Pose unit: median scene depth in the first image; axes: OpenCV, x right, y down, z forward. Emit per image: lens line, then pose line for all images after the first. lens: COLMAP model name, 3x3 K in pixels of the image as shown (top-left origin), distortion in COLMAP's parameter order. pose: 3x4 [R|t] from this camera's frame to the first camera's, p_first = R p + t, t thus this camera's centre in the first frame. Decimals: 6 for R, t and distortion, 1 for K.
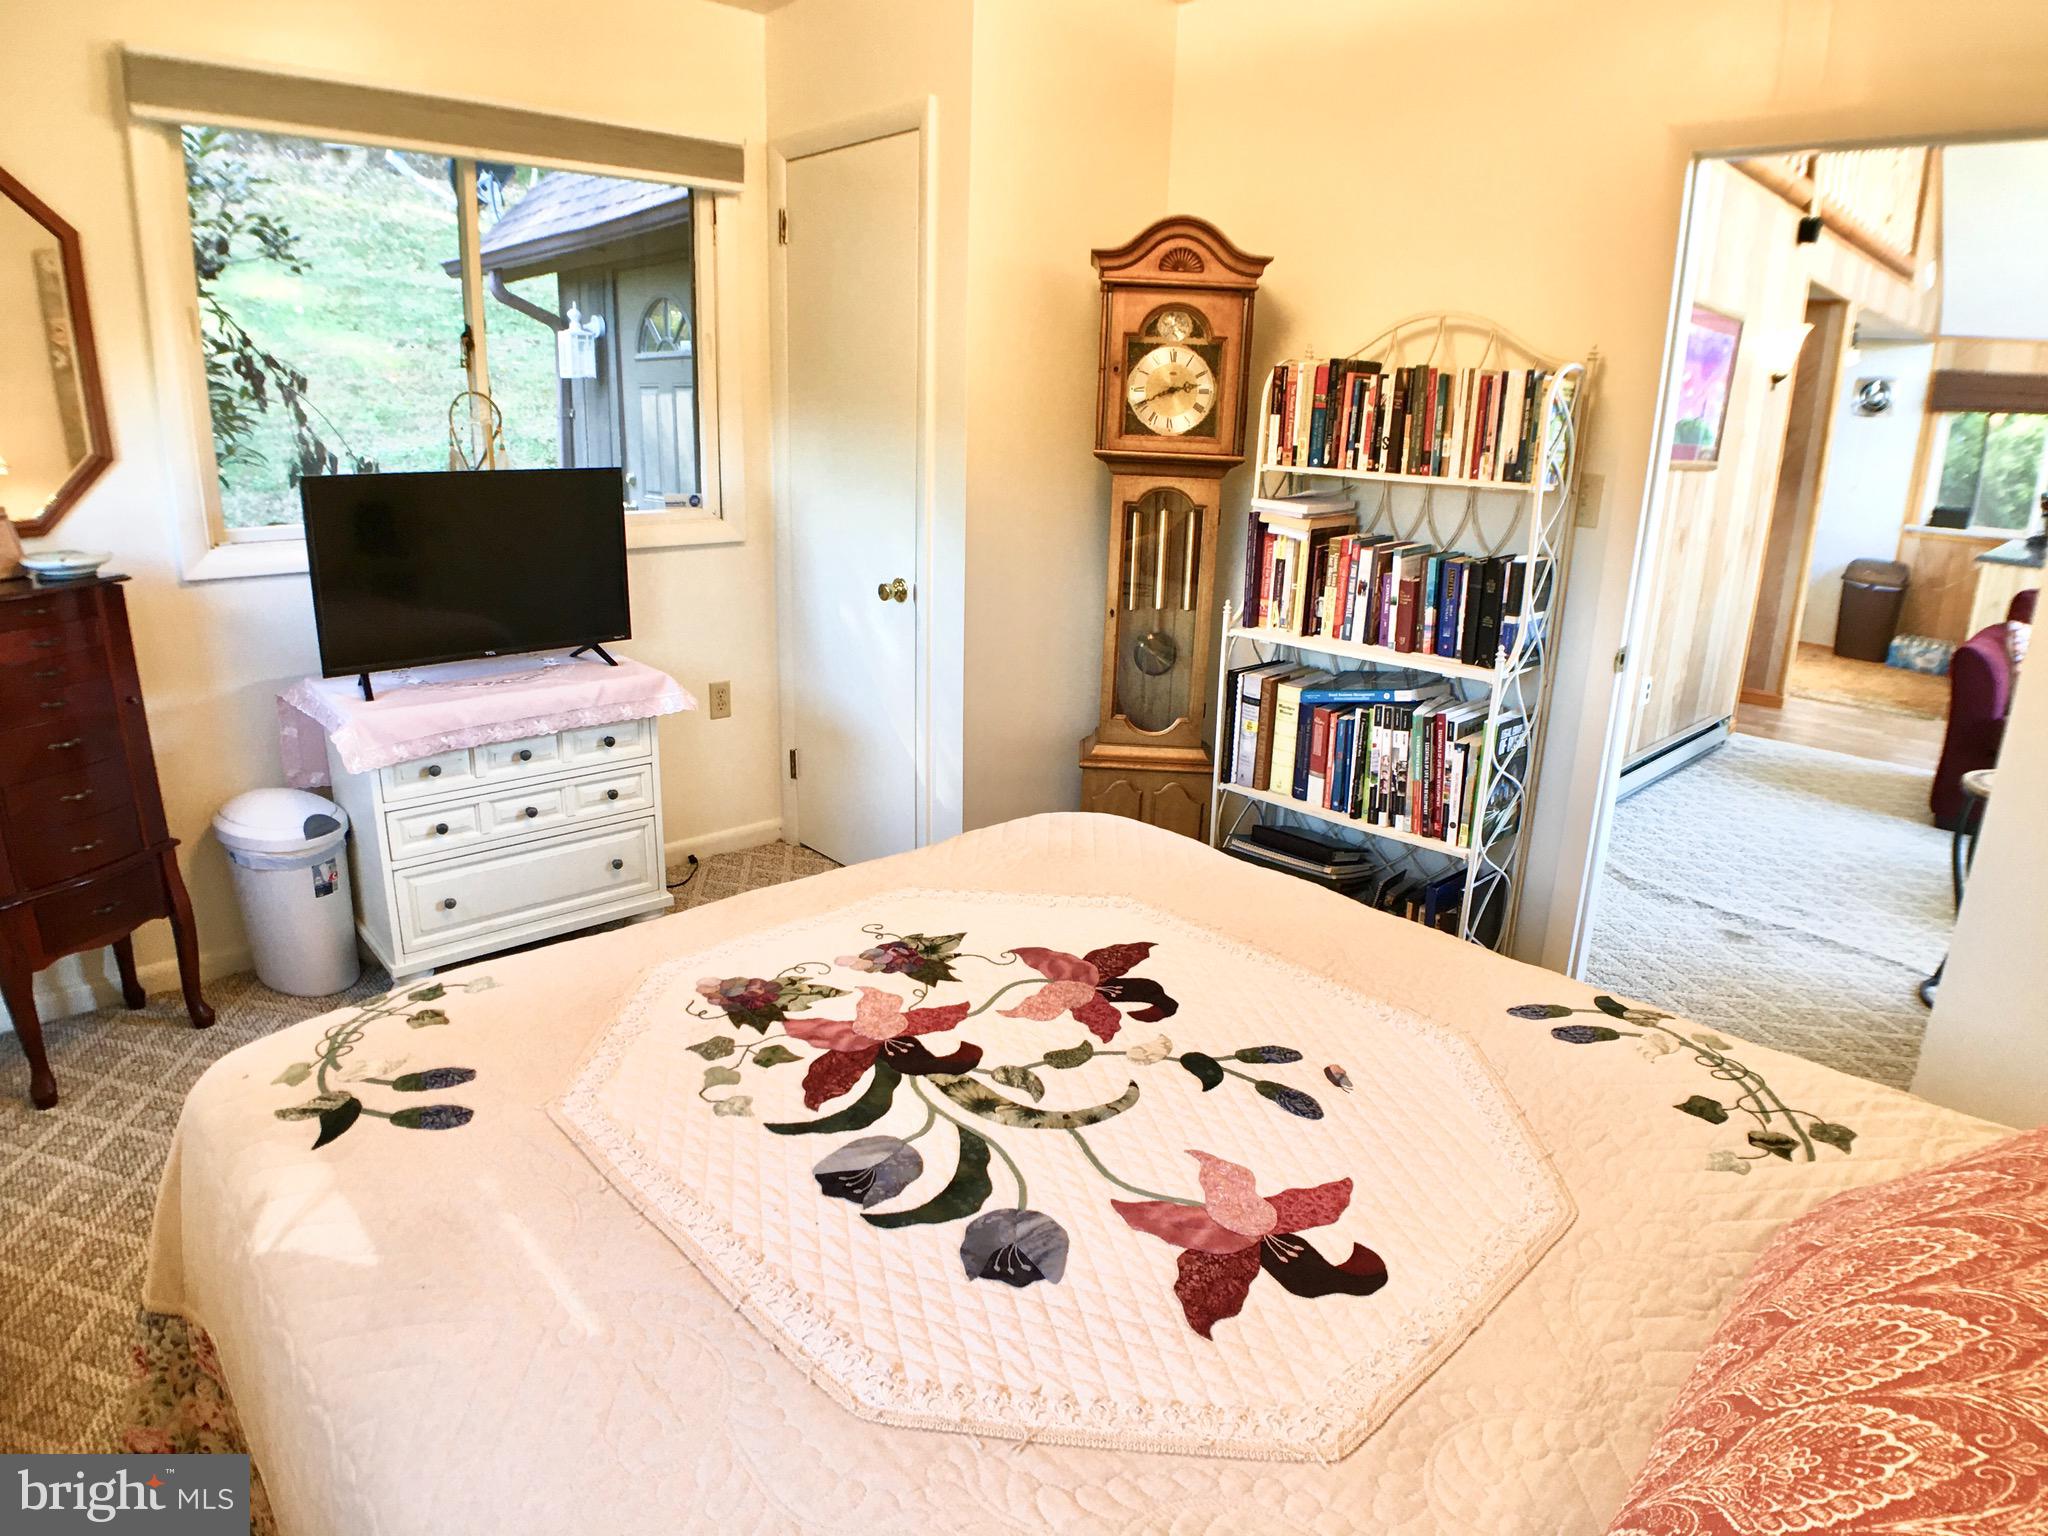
lens RADIAL K [[1194.6, 0, 1034.5], [0, 1194.6, 768.8], [0, 0, 1]] dist [-0.087713, 0.009475]
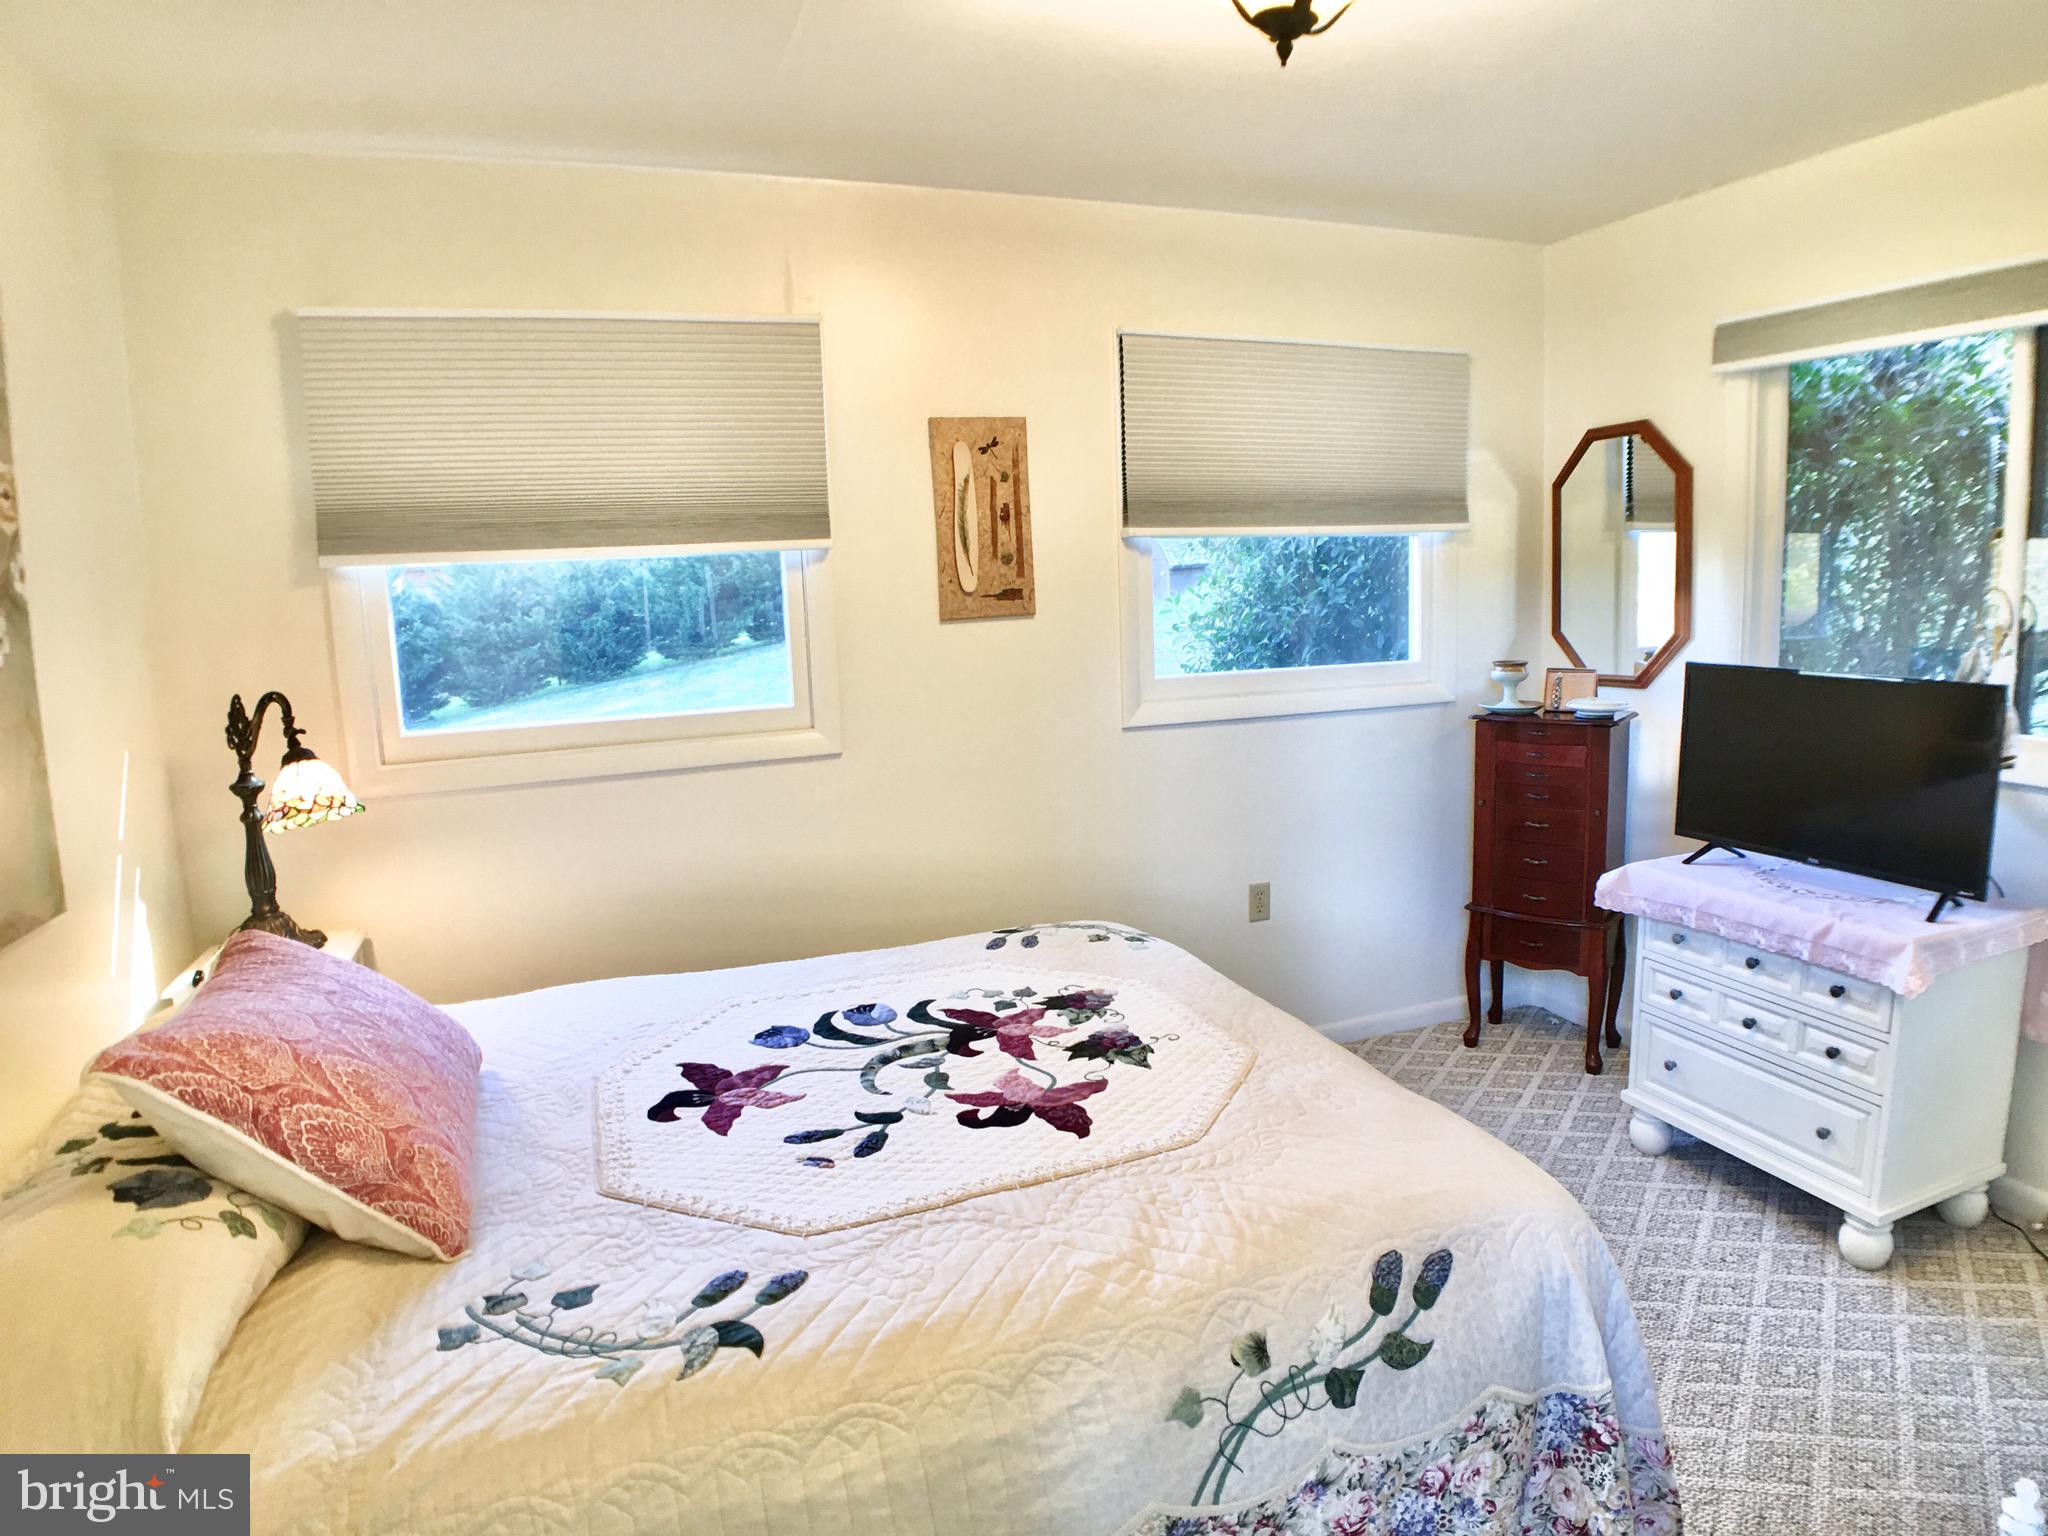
lens RADIAL K [[1194.6, 0, 1028.2], [0, 1194.6, 765.4], [0, 0, 1]] dist [-0.087713, 0.009475]
pose [[-0.393355, 0.122228, -0.911226, 1.274470], [-0.243257, 0.941965, 0.231359, -0.478639], [0.886622, 0.312668, -0.340794, 1.525562]]
